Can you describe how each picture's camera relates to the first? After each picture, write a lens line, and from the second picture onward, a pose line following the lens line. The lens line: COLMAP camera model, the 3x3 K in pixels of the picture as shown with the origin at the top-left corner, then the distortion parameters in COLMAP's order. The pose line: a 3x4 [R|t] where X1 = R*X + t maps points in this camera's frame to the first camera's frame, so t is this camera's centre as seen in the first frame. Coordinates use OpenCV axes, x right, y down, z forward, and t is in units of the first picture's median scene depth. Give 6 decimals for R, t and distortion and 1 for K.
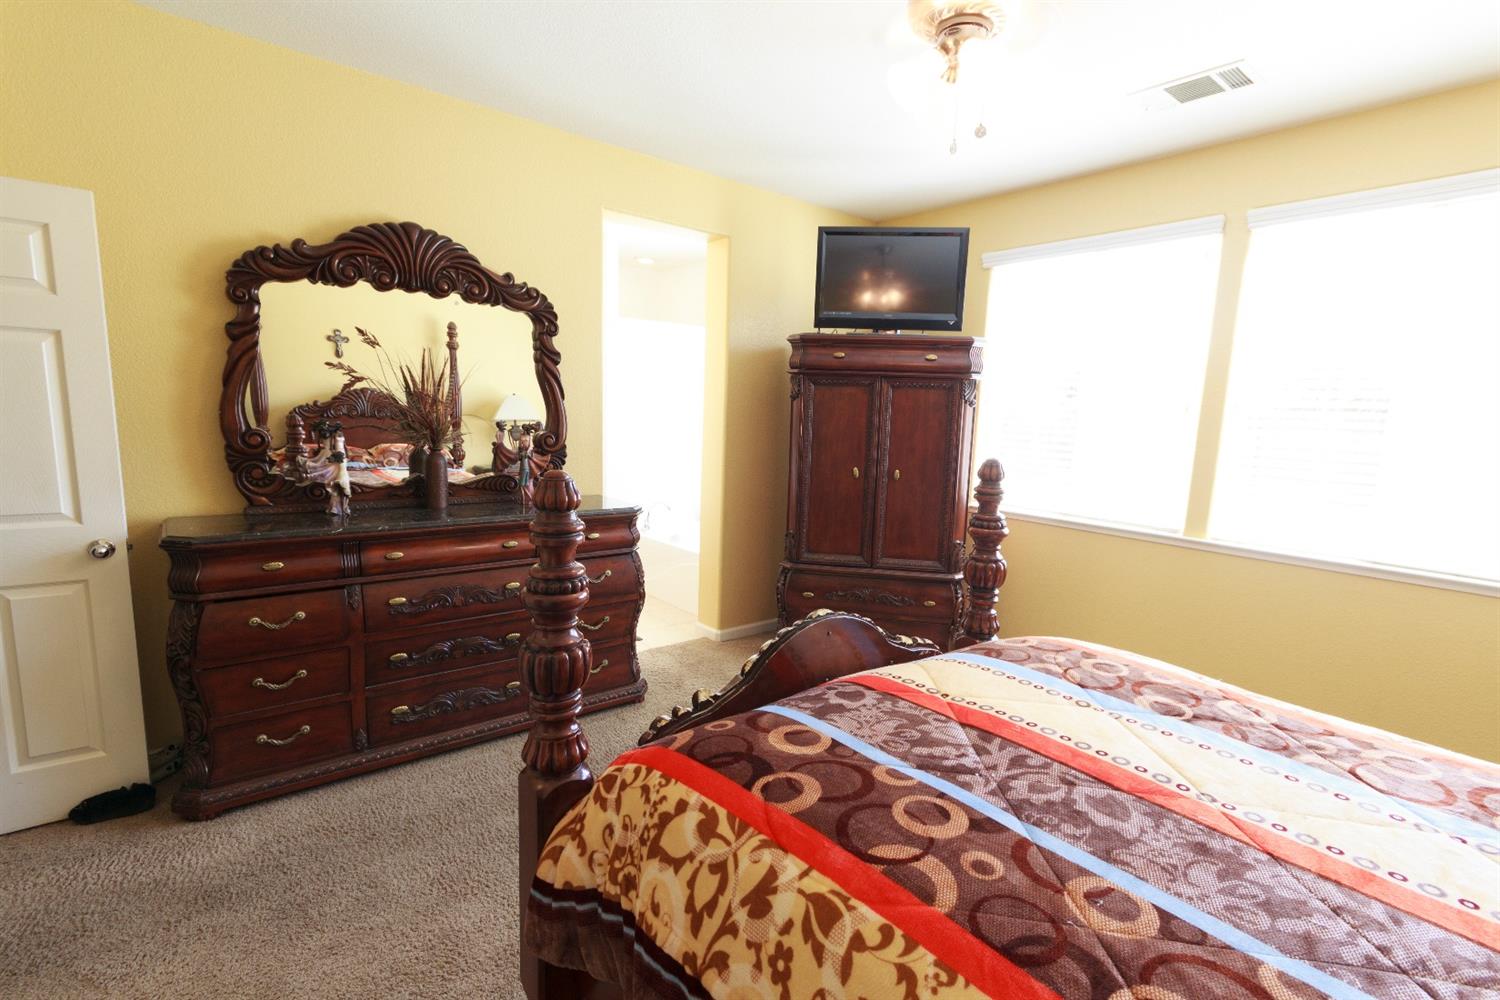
lens RADIAL K [[693.4, 0, 761.6], [0, 693.4, 508.8], [0, 0, 1]] dist [0.002554, 0.000733]
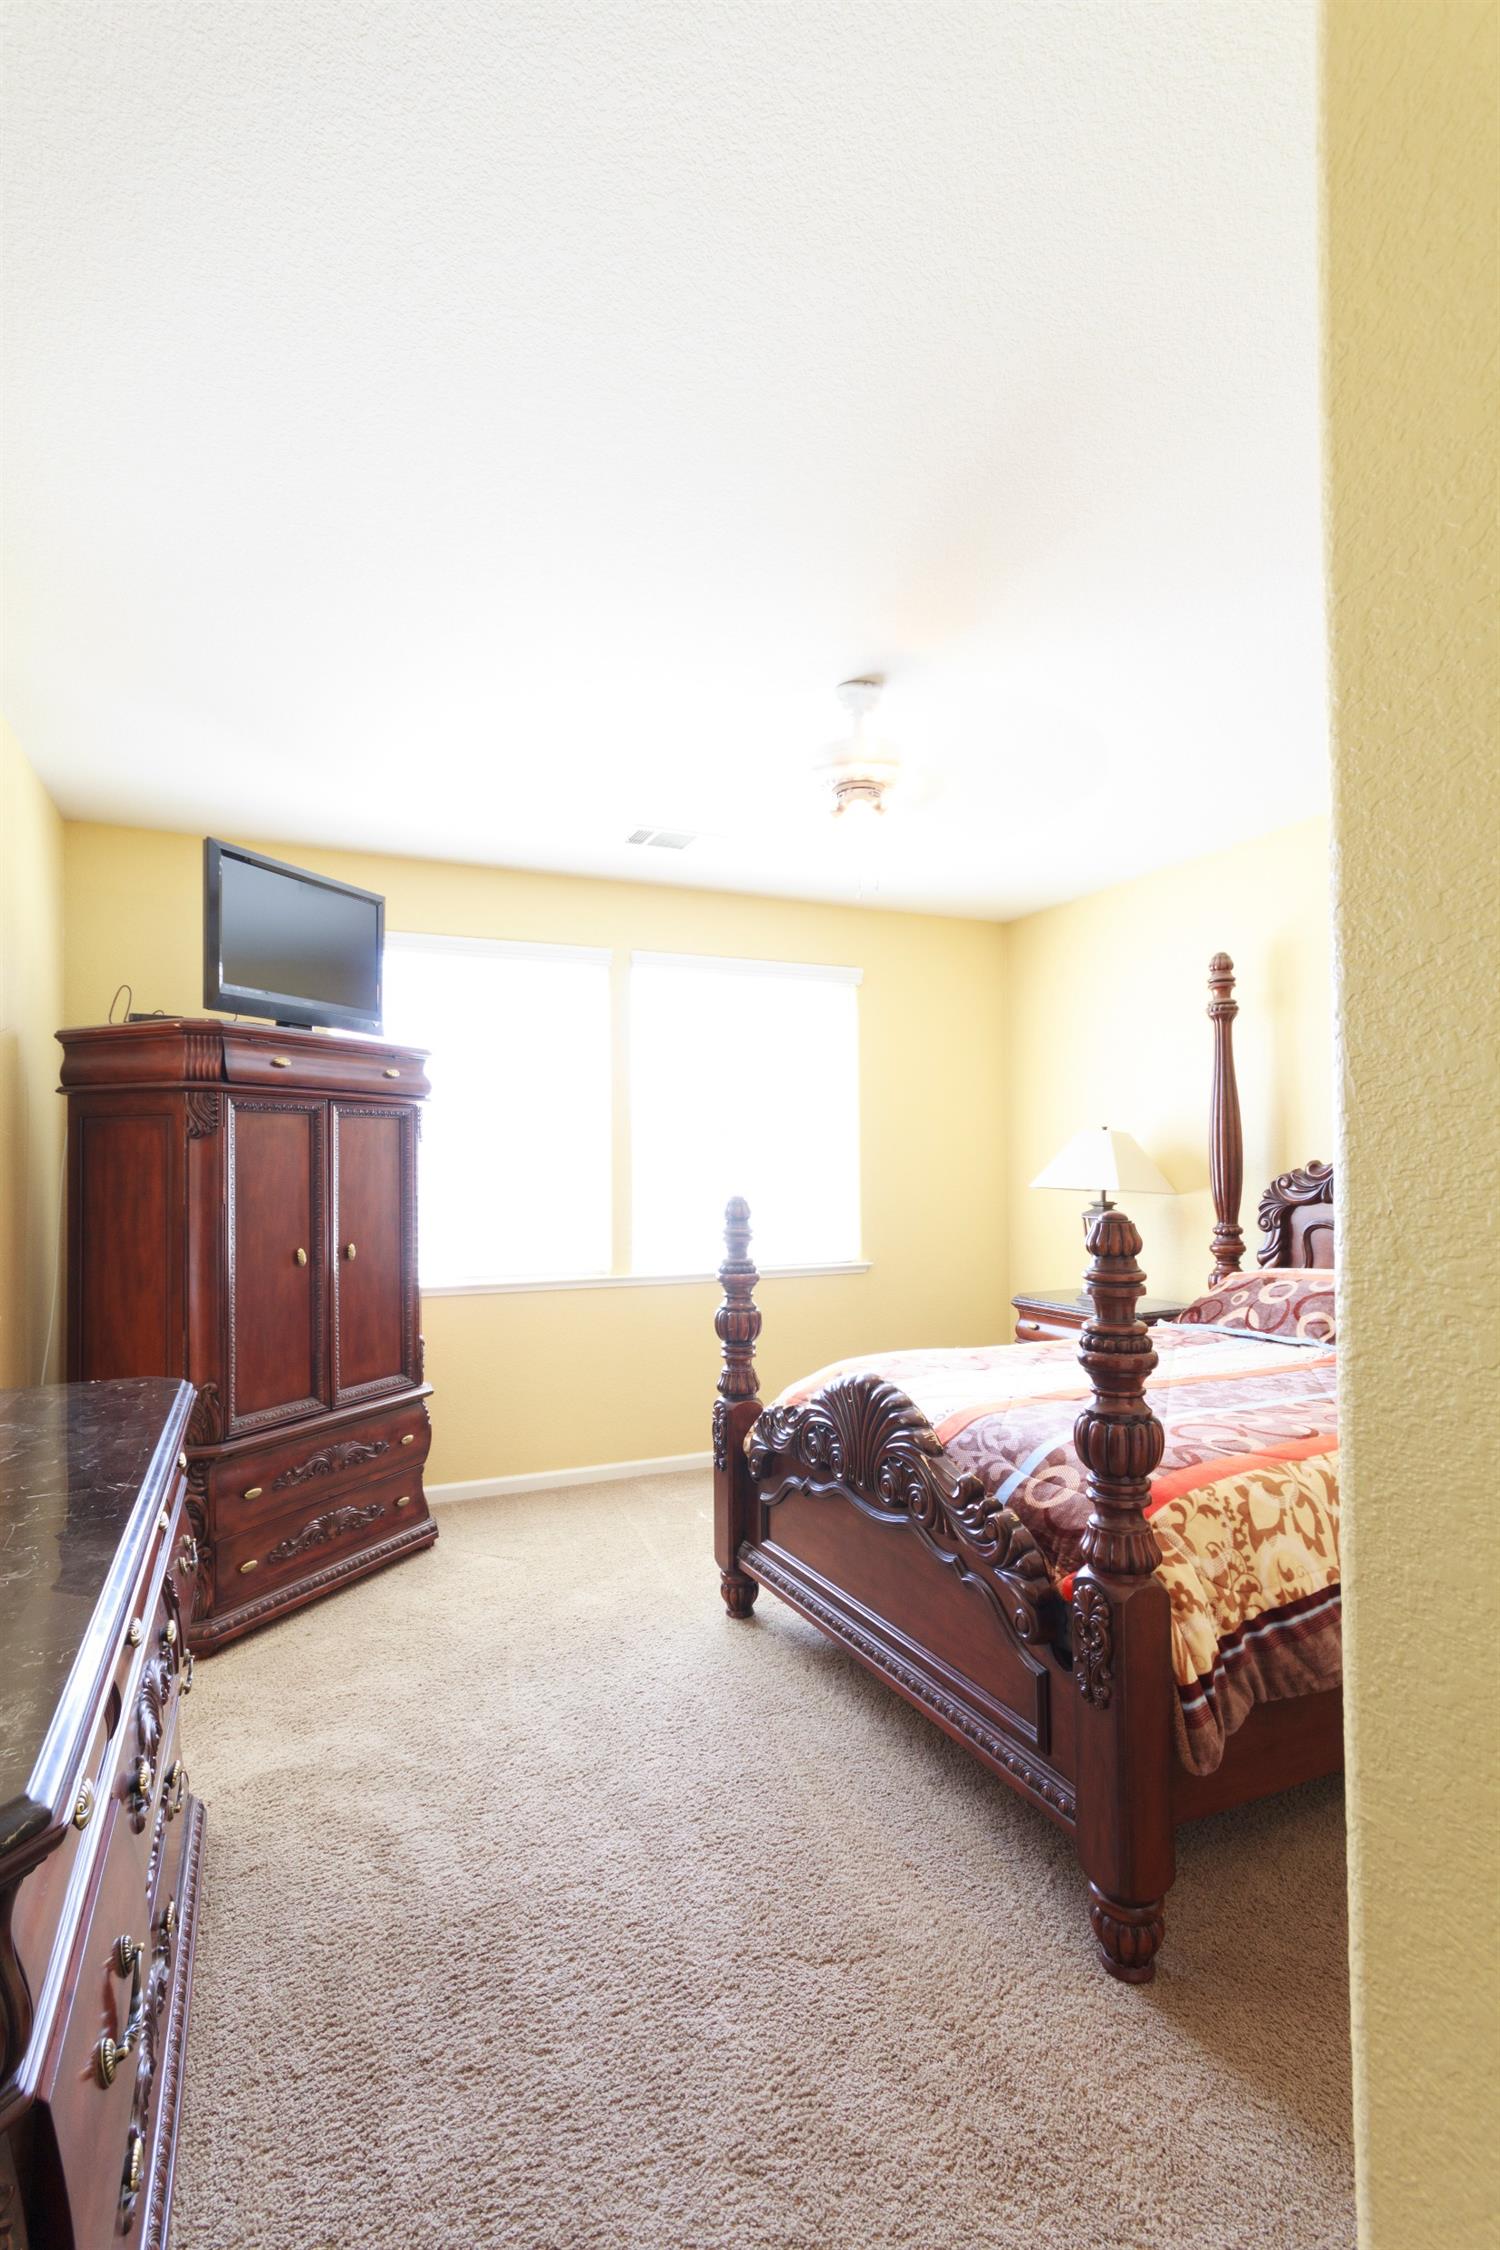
lens RADIAL K [[1040.1, 0, 728.0], [0, 1040.1, 1138.1], [0, 0, 1]] dist [0.002554, 0.000733]
pose [[0.278179, -0.014135, 0.960425, -1.532411], [0.157885, 0.986964, -0.031204, -0.166092], [-0.947464, 0.160317, 0.276784, 0.966952]]
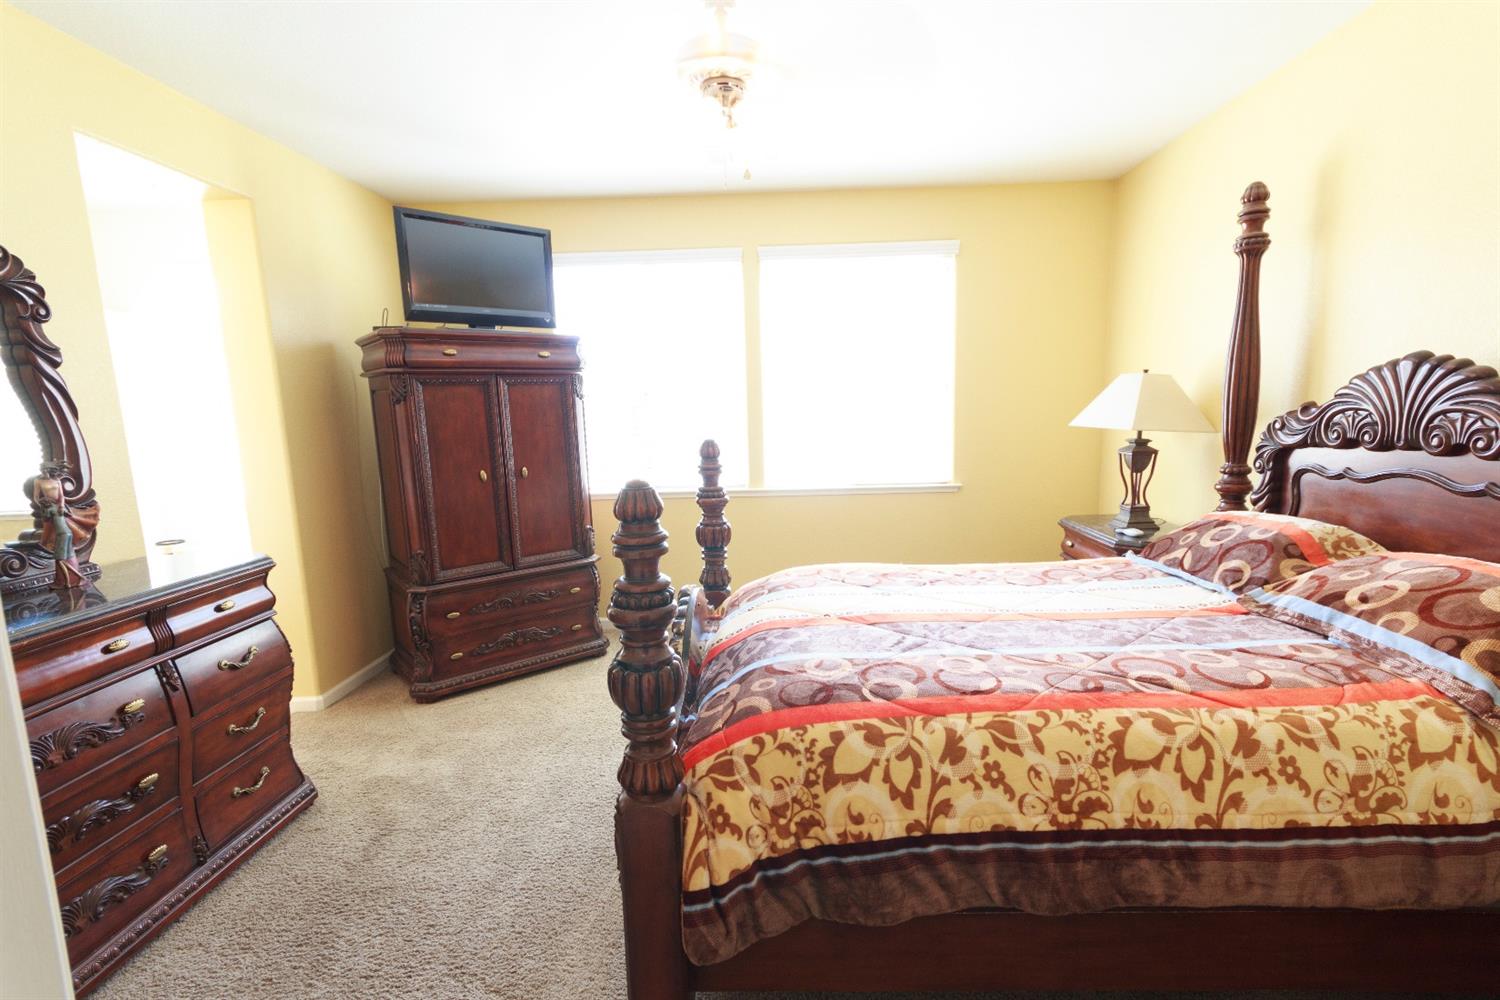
lens RADIAL K [[693.4, 0, 754.7], [0, 693.4, 512.2], [0, 0, 1]] dist [0.002554, 0.000733]
pose [[0.660407, -0.169839, 0.731449, -0.800439], [0.159763, 0.983564, 0.084133, -0.058648], [-0.733716, 0.061297, 0.676686, 0.213718]]
